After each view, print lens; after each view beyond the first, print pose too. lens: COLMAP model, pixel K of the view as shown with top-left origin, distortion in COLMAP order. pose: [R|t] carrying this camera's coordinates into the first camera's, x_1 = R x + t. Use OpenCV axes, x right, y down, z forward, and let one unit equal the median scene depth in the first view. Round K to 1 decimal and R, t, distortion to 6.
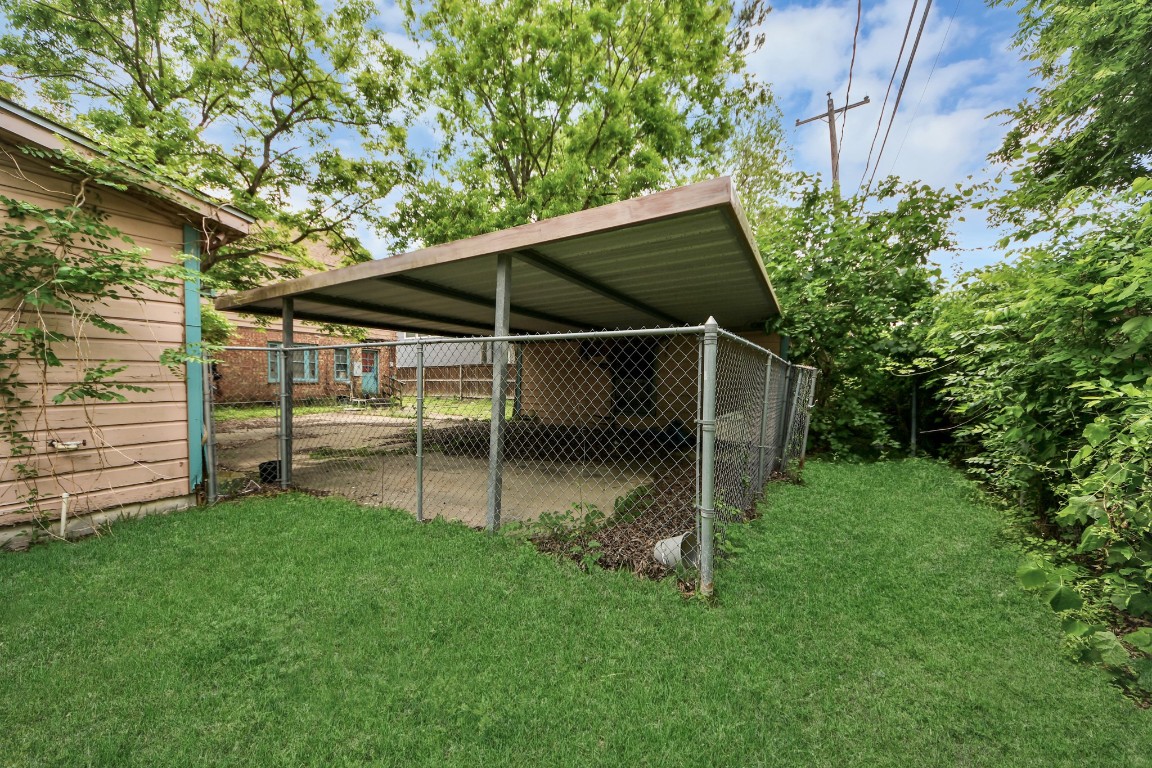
lens RADIAL K [[402.0, 0, 576.0], [0, 402.0, 384.0], [0, 0, 1]] dist [0.001044, 0.000007]
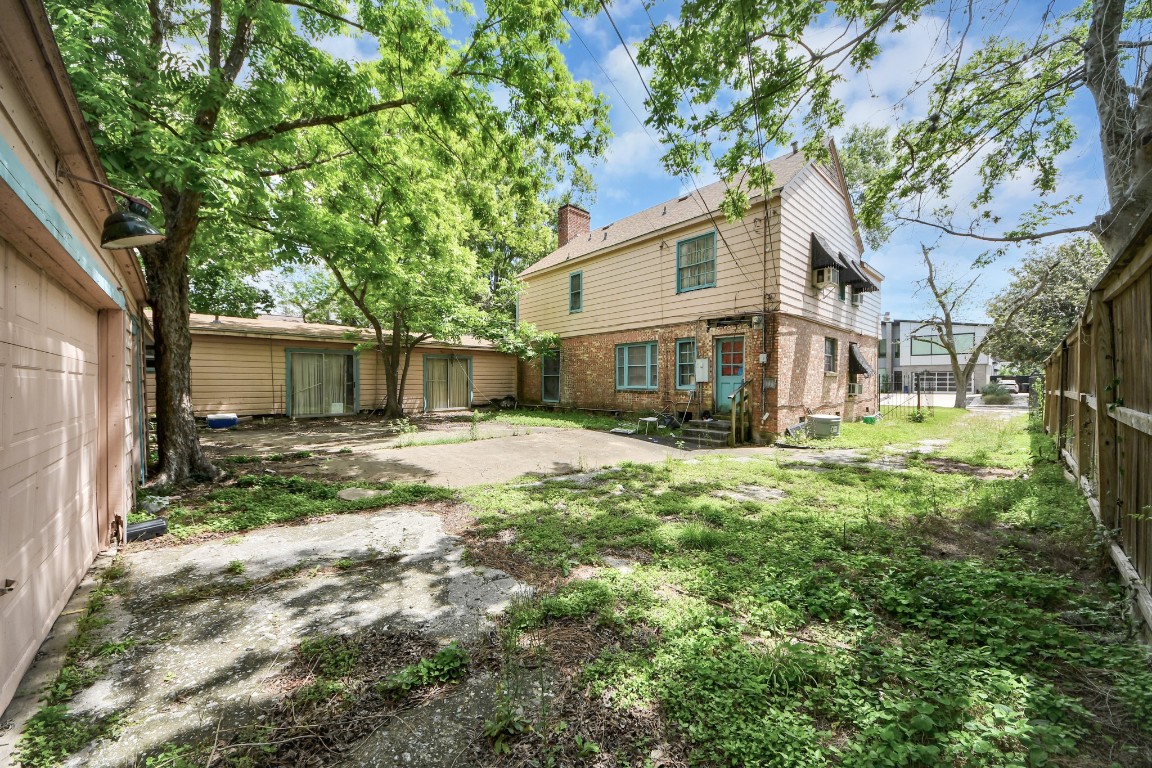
lens RADIAL K [[414.5, 0, 576.0], [0, 414.5, 384.0], [0, 0, 1]] dist [-0.013816, -0.000059]
pose [[-0.317972, -0.004510, -0.948089, 0.132912], [-0.017259, 0.999851, 0.001032, -0.013441], [0.947943, 0.016692, -0.318002, 0.988143]]
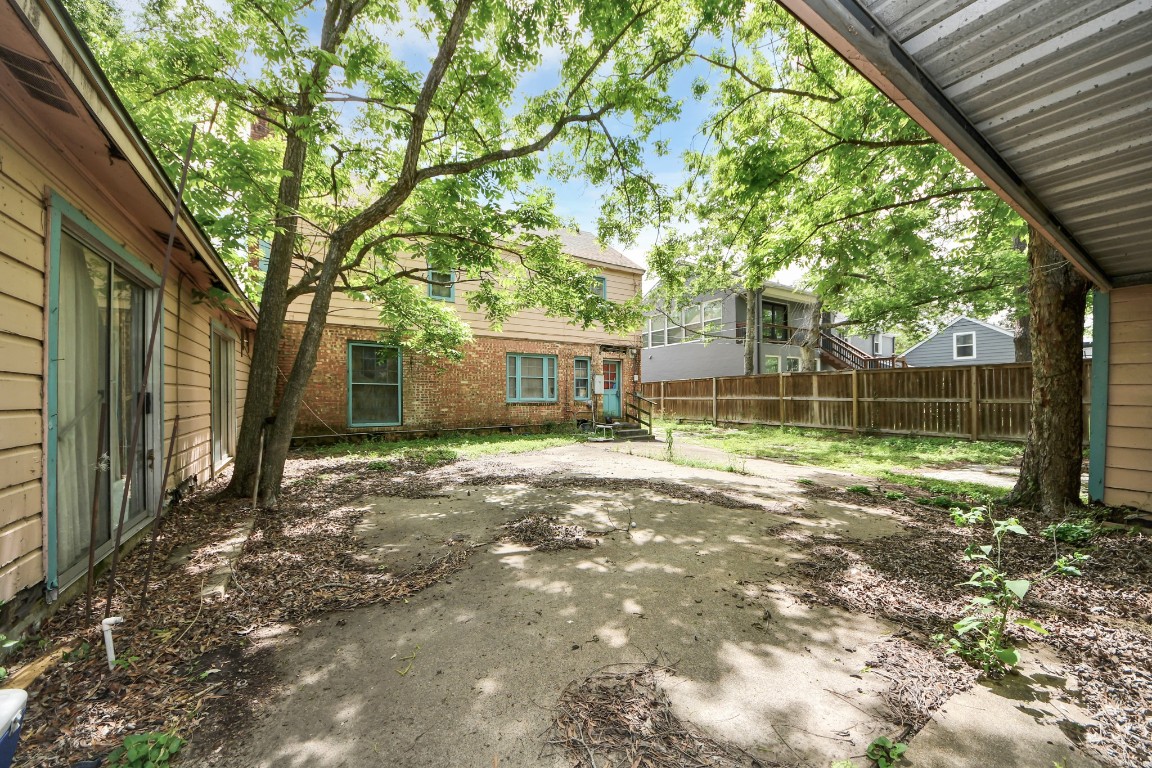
lens RADIAL K [[415.3, 0, 576.2], [0, 415.3, 381.0], [0, 0, 1]] dist [-0.011652, -0.000153]
pose [[0.878651, -0.024561, -0.476833, -0.190027], [0.001336, 0.998799, -0.048985, -0.005398], [0.477464, 0.042404, 0.877628, 0.259585]]
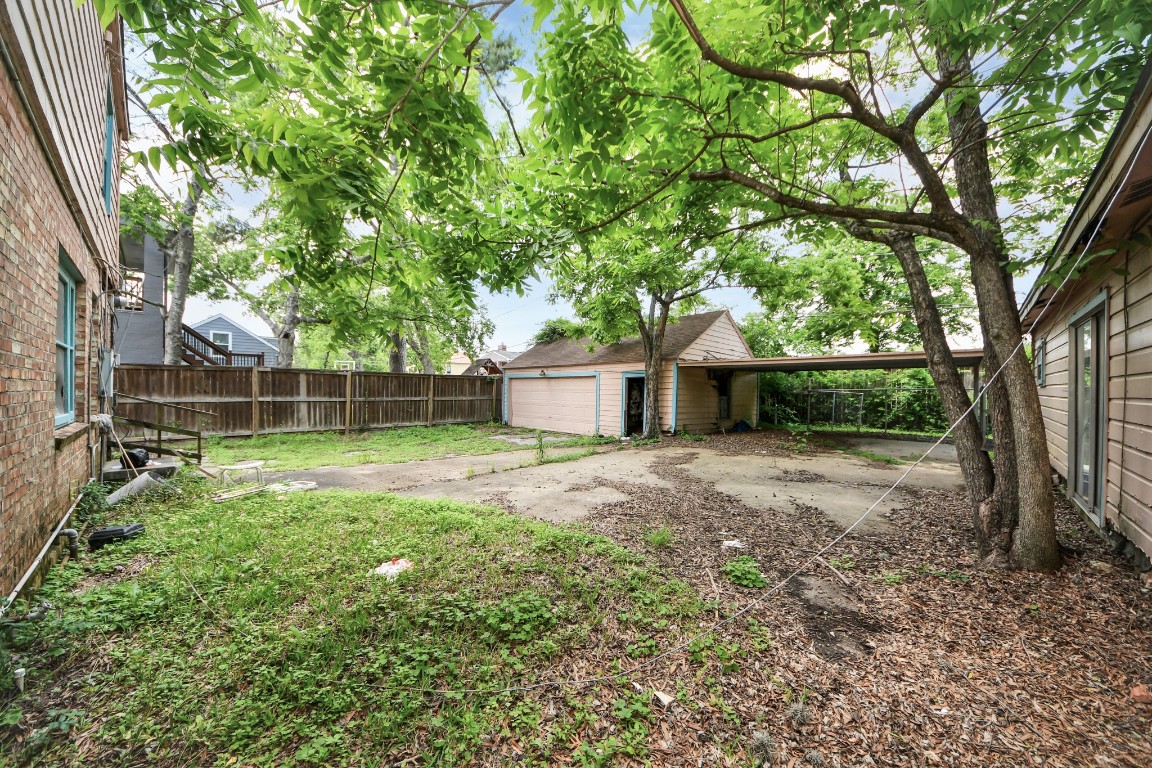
lens RADIAL K [[414.5, 0, 576.0], [0, 414.5, 384.0], [0, 0, 1]] dist [-0.013816, -0.000059]
pose [[0.259080, 0.008932, 0.965815, -0.756300], [0.010967, 0.999866, -0.012188, -0.022839], [-0.965794, 0.013749, 0.258947, 0.556776]]
